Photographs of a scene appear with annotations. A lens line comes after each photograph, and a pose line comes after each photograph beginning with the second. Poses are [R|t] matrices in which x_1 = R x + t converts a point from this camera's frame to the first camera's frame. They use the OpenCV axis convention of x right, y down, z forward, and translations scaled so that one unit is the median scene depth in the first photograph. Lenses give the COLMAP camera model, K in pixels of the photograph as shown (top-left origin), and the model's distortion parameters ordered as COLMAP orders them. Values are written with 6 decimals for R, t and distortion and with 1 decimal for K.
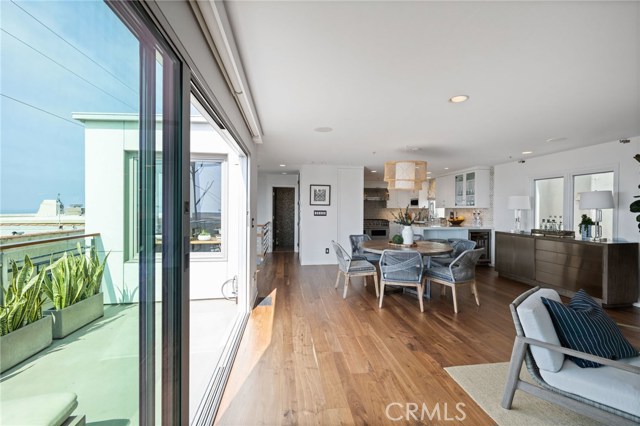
lens RADIAL K [[268.0, 0, 320.3], [0, 268.0, 209.9], [0, 0, 1]] dist [-0.000223, -0.000047]
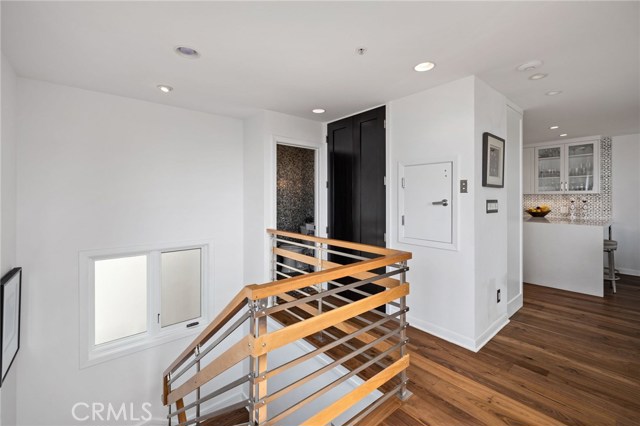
lens RADIAL K [[271.3, 0, 320.7], [0, 271.3, 199.3], [0, 0, 1]] dist [-0.000220, -0.000053]
pose [[0.845061, -0.011444, 0.534547, -0.634576], [0.010353, 0.999934, 0.005040, -0.004716], [-0.534570, 0.001276, 0.845123, 1.158479]]
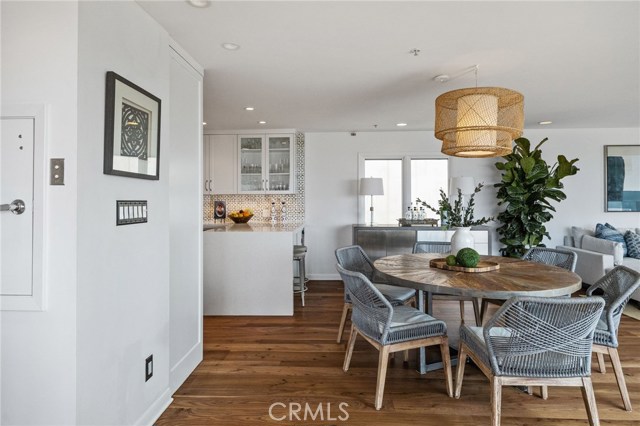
lens RADIAL K [[370.7, 0, 319.9], [0, 370.7, 195.6], [0, 0, 1]] dist [0.003928, 0.000879]
pose [[0.177883, 0.002795, 0.984048, -0.404139], [0.009563, 0.999944, -0.004569, 0.001768], [-0.984005, 0.010223, 0.177846, 1.155336]]
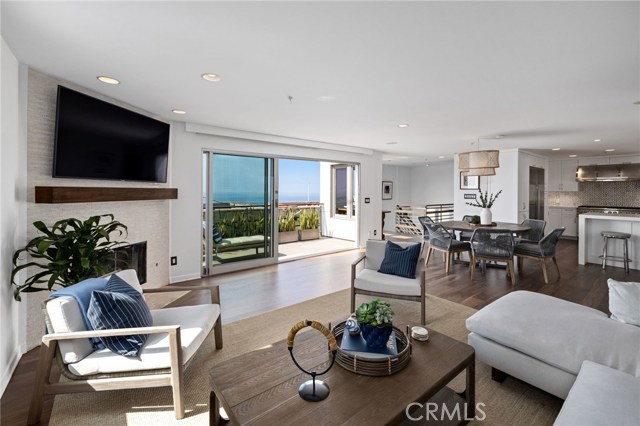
lens RADIAL K [[275.7, 0, 318.9], [0, 275.7, 190.2], [0, 0, 1]] dist [-0.001340, -0.000309]
pose [[0.508481, -0.005486, -0.861056, 0.970506], [-0.002879, 0.999963, -0.008071, -0.003692], [0.861069, 0.006583, 0.508446, -0.165455]]
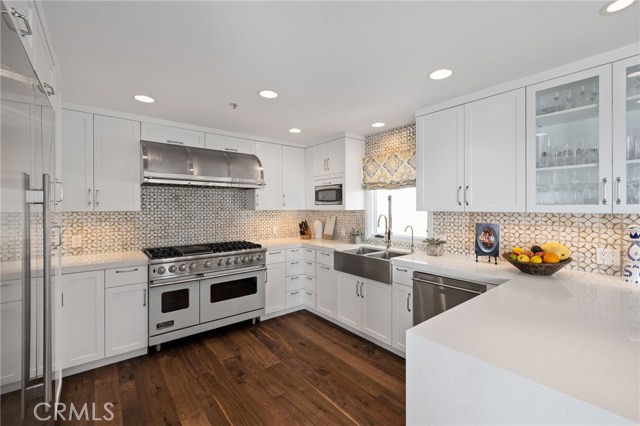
lens RADIAL K [[274.7, 0, 319.6], [0, 274.7, 205.6], [0, 0, 1]] dist [0.000181, 0.000075]
pose [[0.854202, -0.003087, 0.519933, 0.297775], [0.006403, 0.999969, -0.004583, -0.023485], [-0.519902, 0.007244, 0.854195, 1.462116]]
